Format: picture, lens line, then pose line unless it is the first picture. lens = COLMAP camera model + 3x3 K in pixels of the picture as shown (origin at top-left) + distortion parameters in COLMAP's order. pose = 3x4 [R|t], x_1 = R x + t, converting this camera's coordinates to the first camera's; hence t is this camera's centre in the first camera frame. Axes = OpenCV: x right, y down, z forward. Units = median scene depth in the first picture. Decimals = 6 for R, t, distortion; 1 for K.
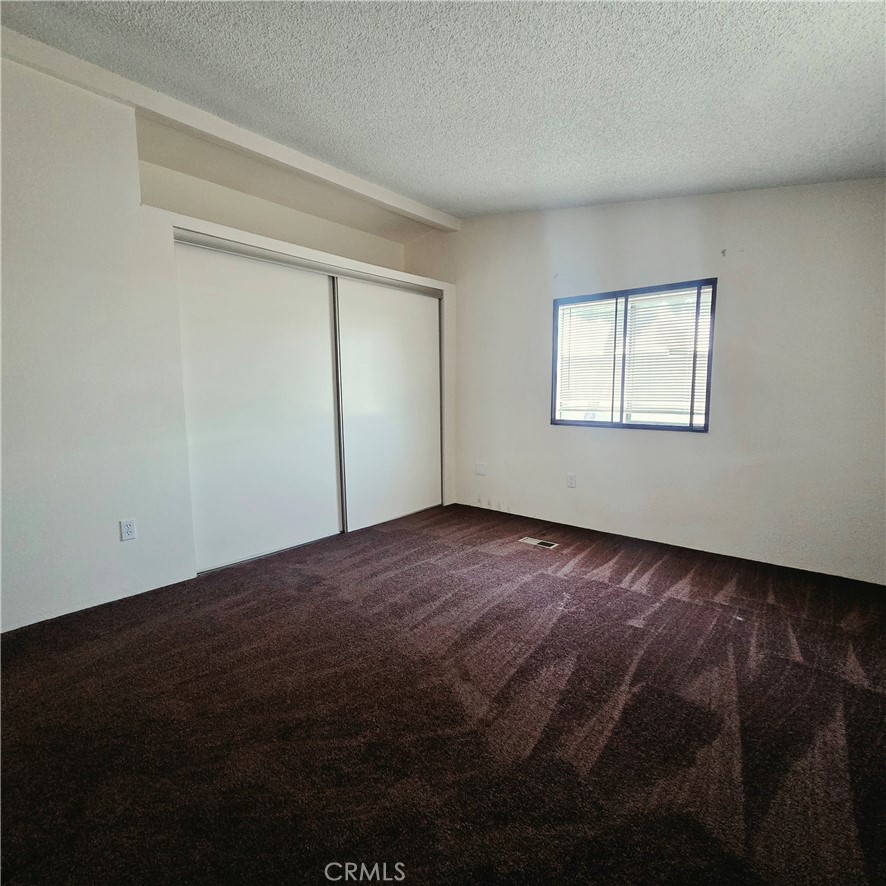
lens RADIAL K [[483.3, 0, 445.1], [0, 483.3, 443.1], [0, 0, 1]] dist [0.009690, -0.002323]
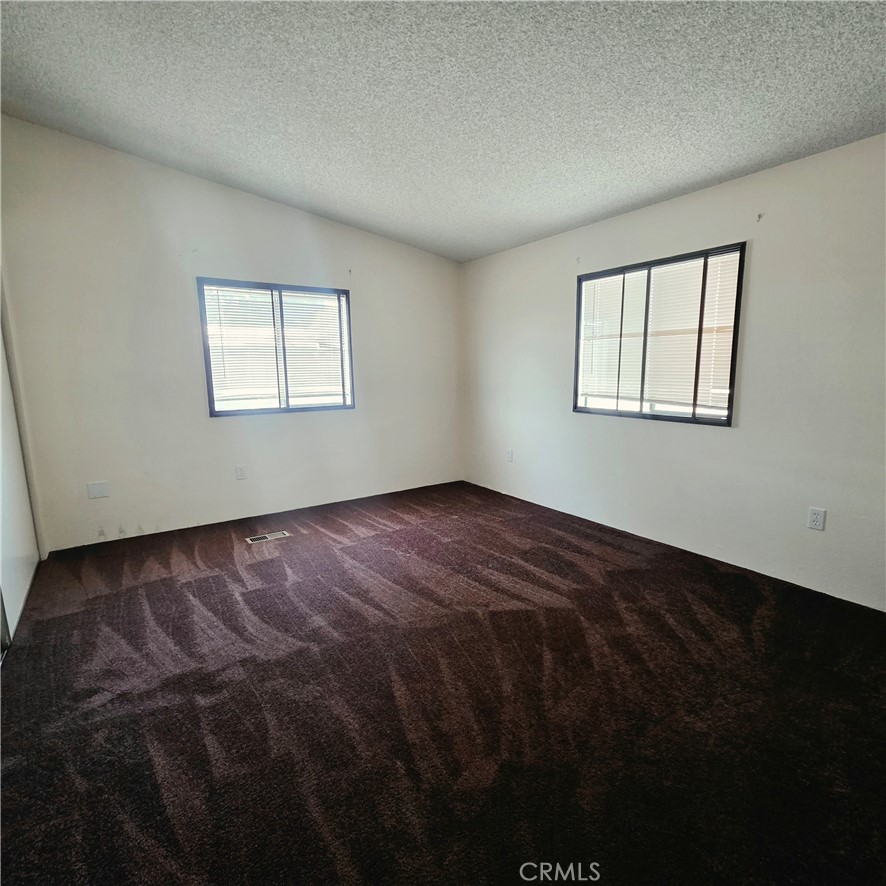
lens RADIAL K [[483.3, 0, 445.1], [0, 483.3, 443.1], [0, 0, 1]] dist [0.009690, -0.002323]
pose [[0.266373, -0.148049, 0.952432, -0.645621], [0.116958, 0.985796, 0.120525, -0.058308], [-0.956748, 0.079290, 0.279905, 0.399015]]
